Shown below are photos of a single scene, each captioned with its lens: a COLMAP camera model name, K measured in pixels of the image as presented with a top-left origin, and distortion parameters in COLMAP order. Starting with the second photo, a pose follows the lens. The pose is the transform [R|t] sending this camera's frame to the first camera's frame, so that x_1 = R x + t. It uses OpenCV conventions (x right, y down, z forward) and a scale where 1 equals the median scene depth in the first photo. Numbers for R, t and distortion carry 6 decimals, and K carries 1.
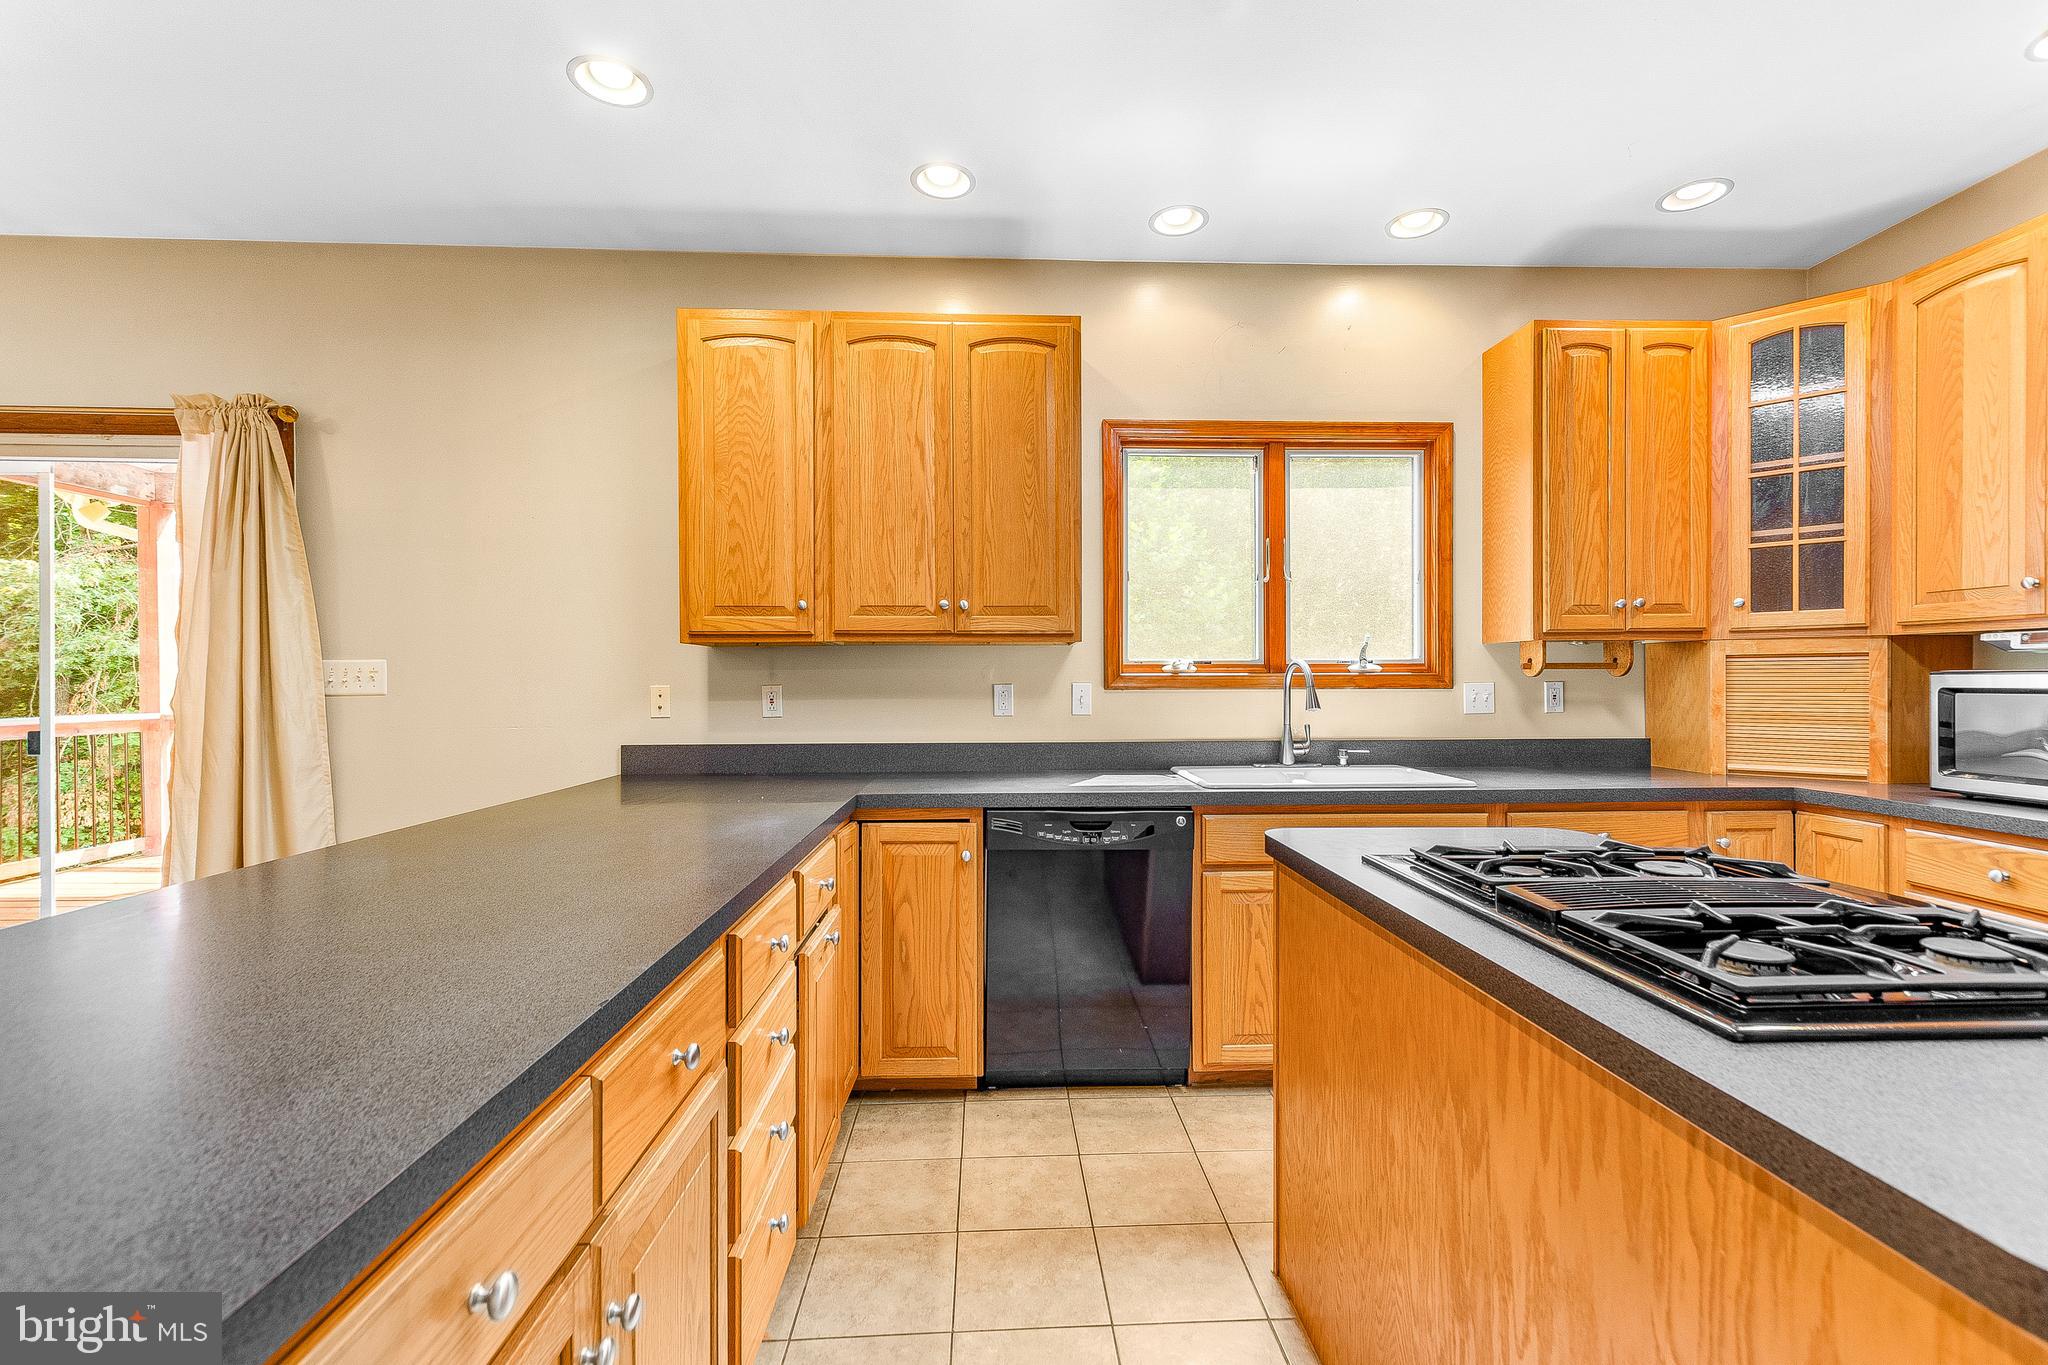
lens RADIAL K [[887.0, 0, 1049.0], [0, 887.0, 679.3], [0, 0, 1]] dist [0.016599, -0.004790]
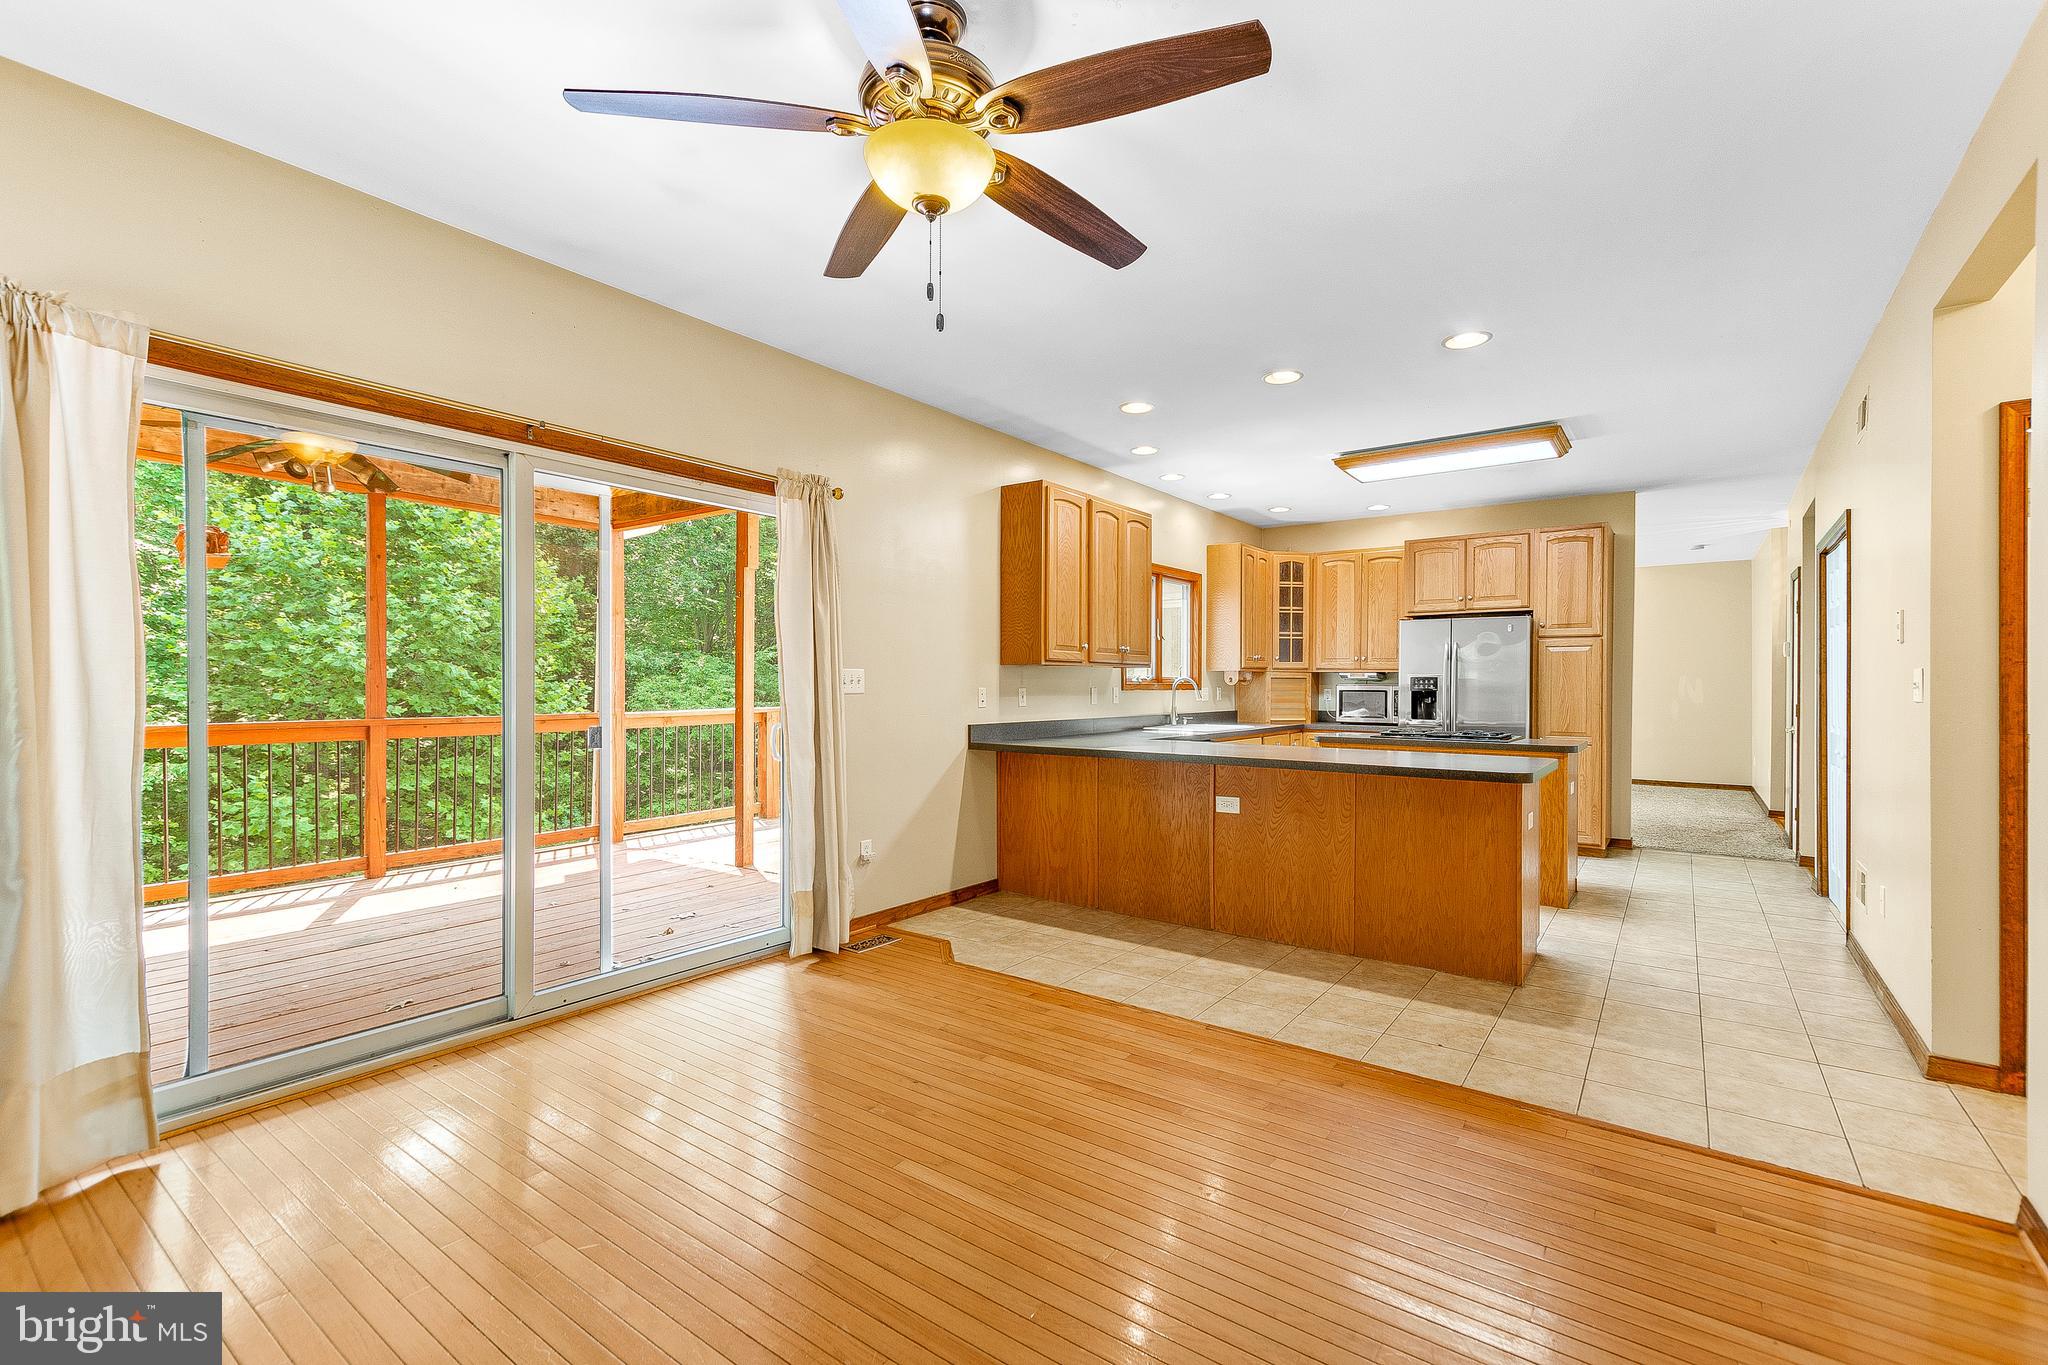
lens RADIAL K [[887.0, 0, 1032.1], [0, 887.0, 695.1], [0, 0, 1]] dist [0.016599, -0.004790]
pose [[0.631337, -0.003745, 0.775500, -1.763403], [-0.006506, 0.999928, 0.010126, 0.002520], [-0.775481, -0.011438, 0.631267, -0.120272]]
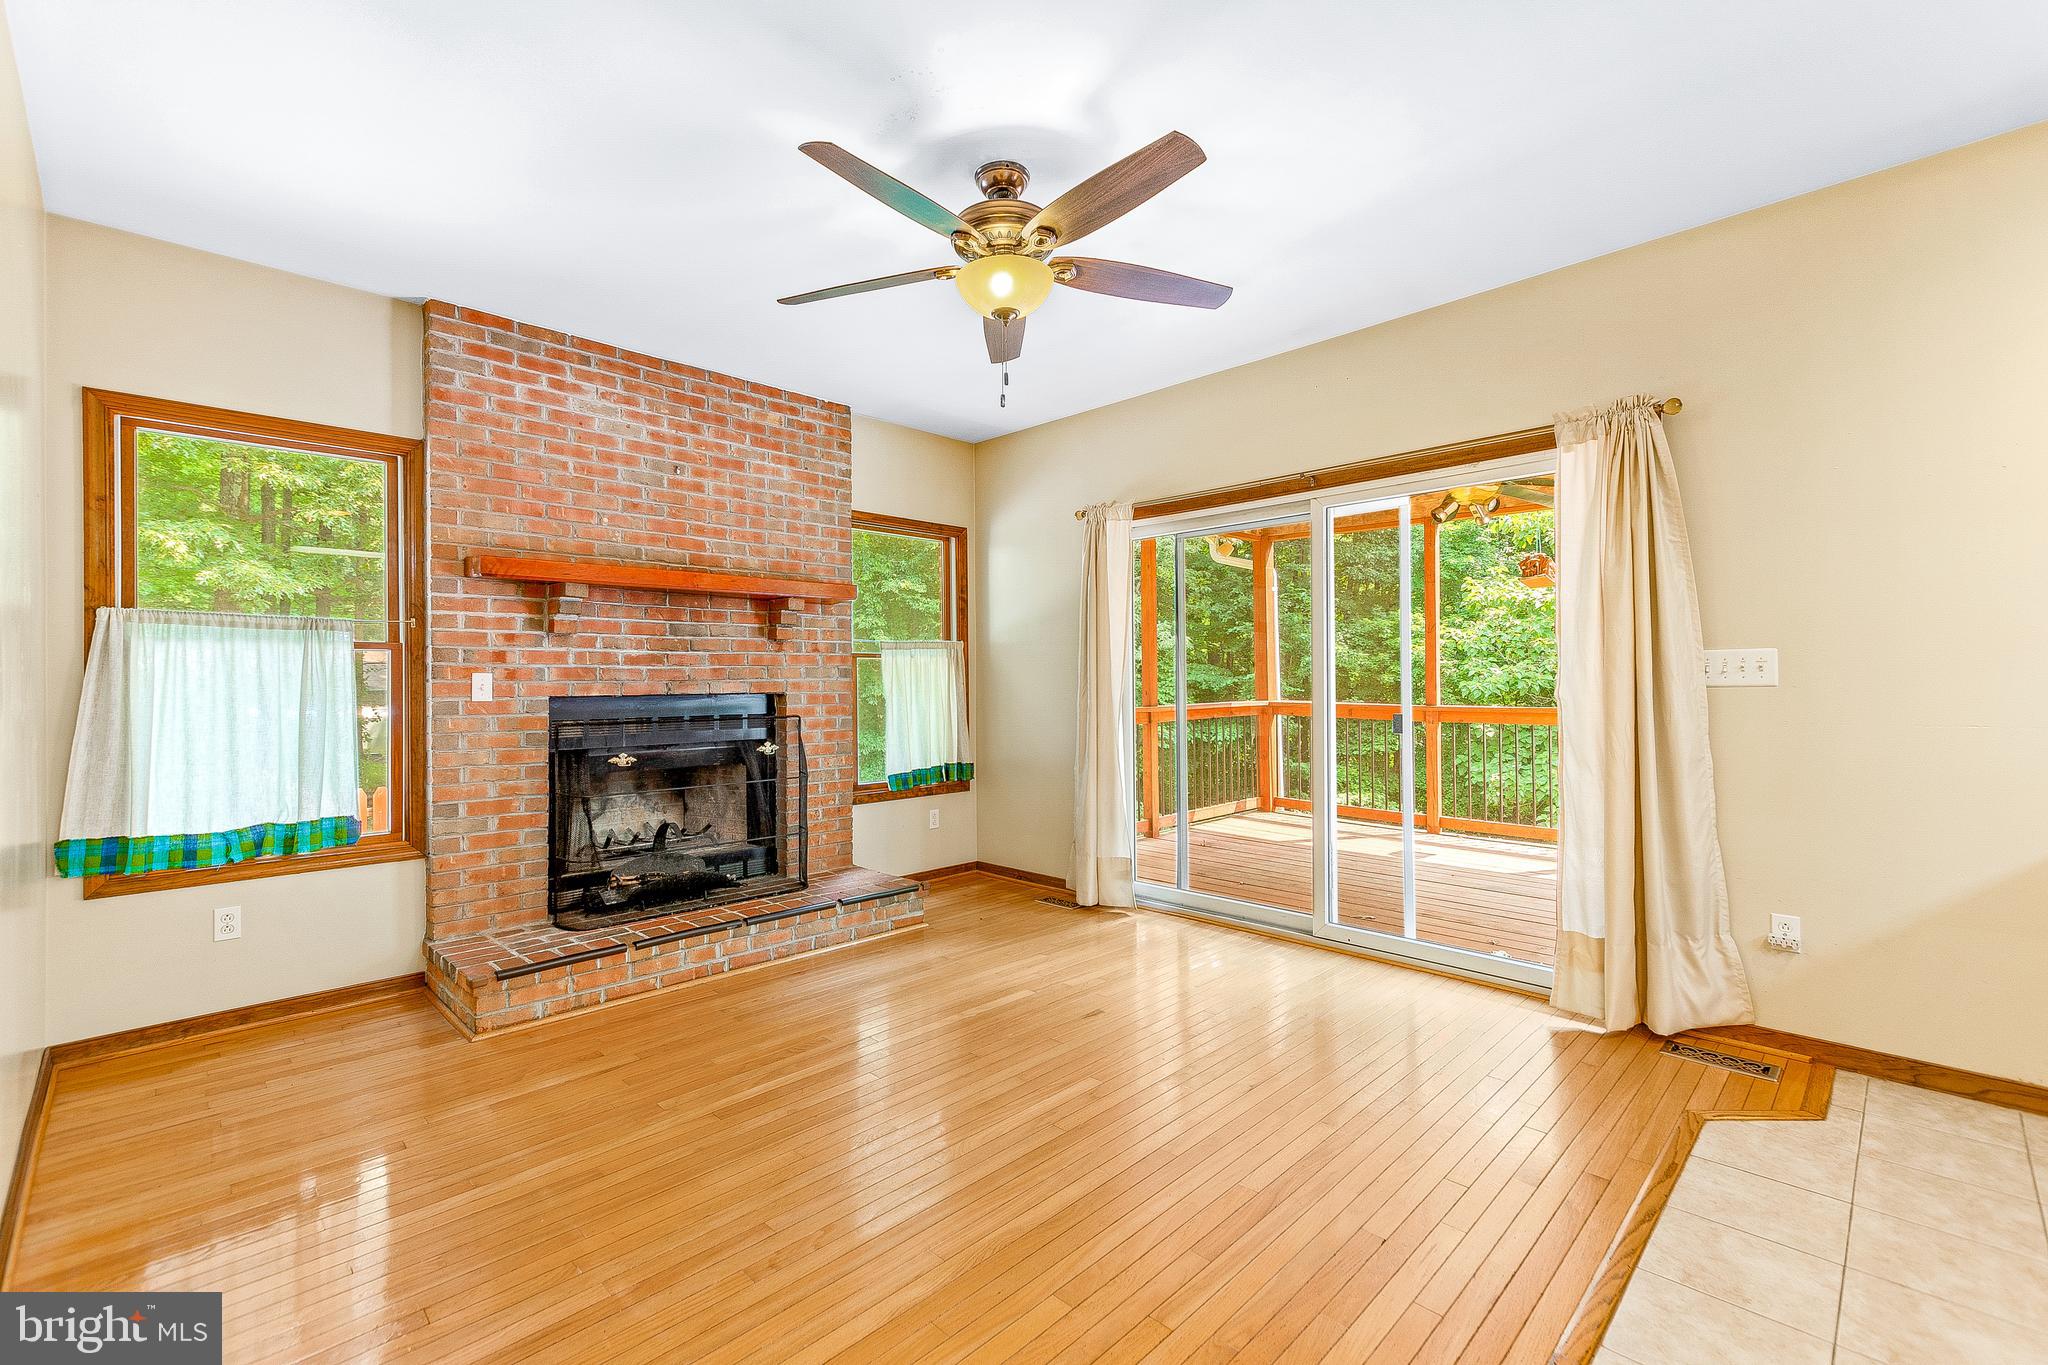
lens RADIAL K [[887.0, 0, 1027.5], [0, 887.0, 672.8], [0, 0, 1]] dist [0.016599, -0.004790]
pose [[0.662501, -0.009238, -0.749004, -0.588587], [0.007378, 0.999956, -0.005807, 0.003751], [0.749025, -0.001679, 0.662540, -0.210665]]
